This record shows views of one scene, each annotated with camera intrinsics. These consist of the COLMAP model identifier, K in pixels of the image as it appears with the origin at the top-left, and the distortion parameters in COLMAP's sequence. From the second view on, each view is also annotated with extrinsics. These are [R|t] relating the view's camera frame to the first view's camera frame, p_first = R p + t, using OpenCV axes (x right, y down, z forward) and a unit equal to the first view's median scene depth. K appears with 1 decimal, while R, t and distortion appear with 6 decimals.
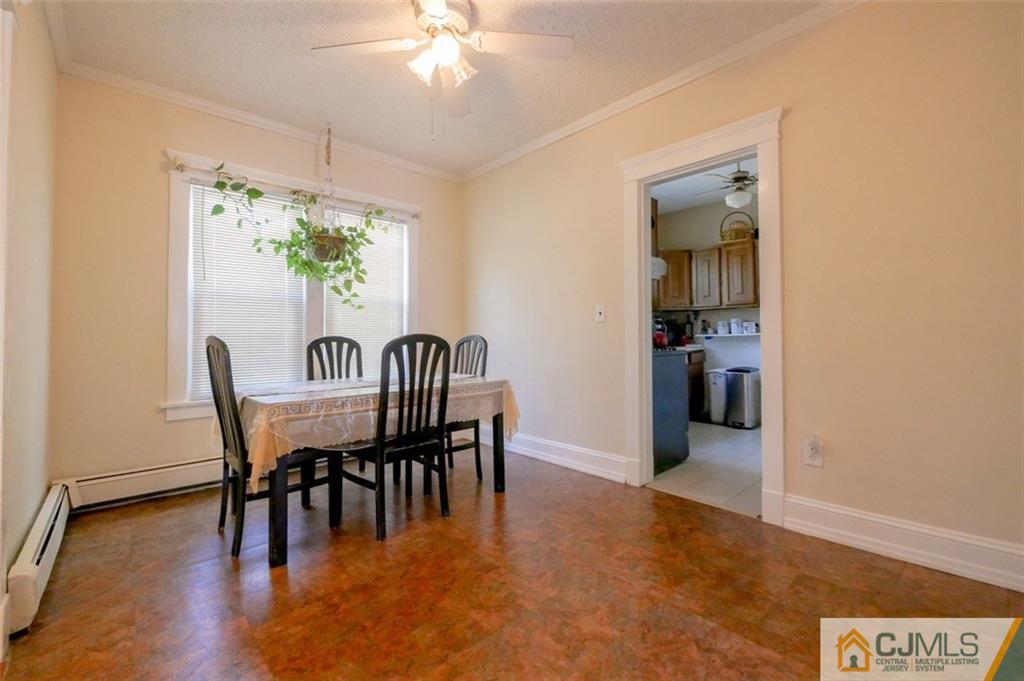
lens RADIAL K [[420.7, 0, 508.4], [0, 420.7, 333.4], [0, 0, 1]] dist [-0.032625, 0.000067]
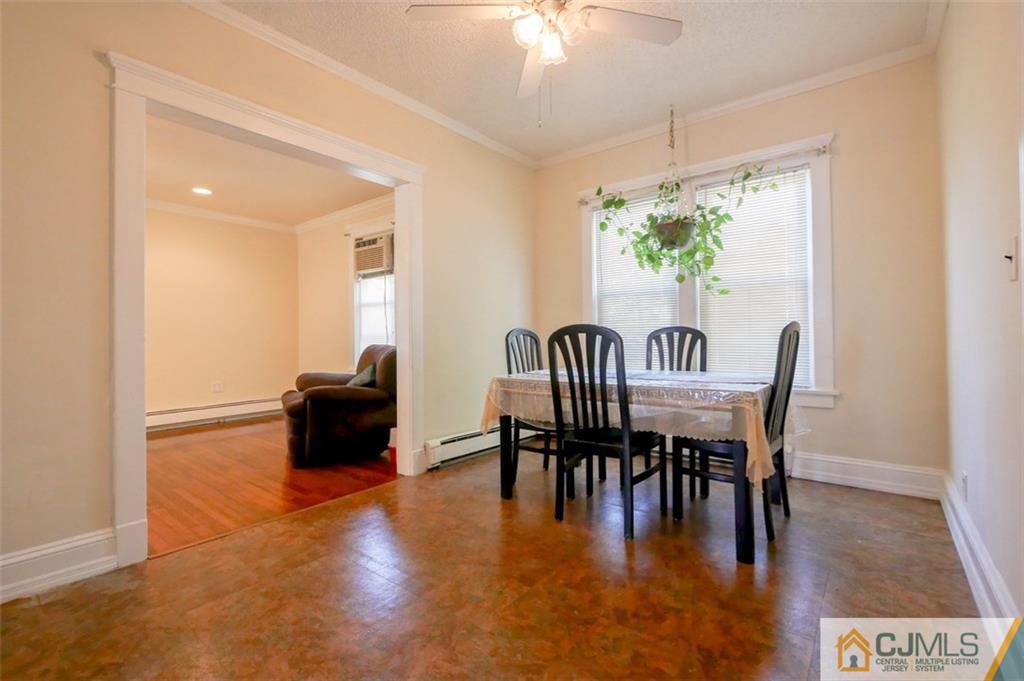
lens RADIAL K [[438.9, 0, 515.6], [0, 438.9, 327.7], [0, 0, 1]] dist [-0.007299, 0.000401]
pose [[0.188323, -0.009765, -0.982059, 0.577289], [0.028616, 0.999581, -0.004451, 0.004664], [0.981690, -0.027264, 0.188524, 0.513493]]
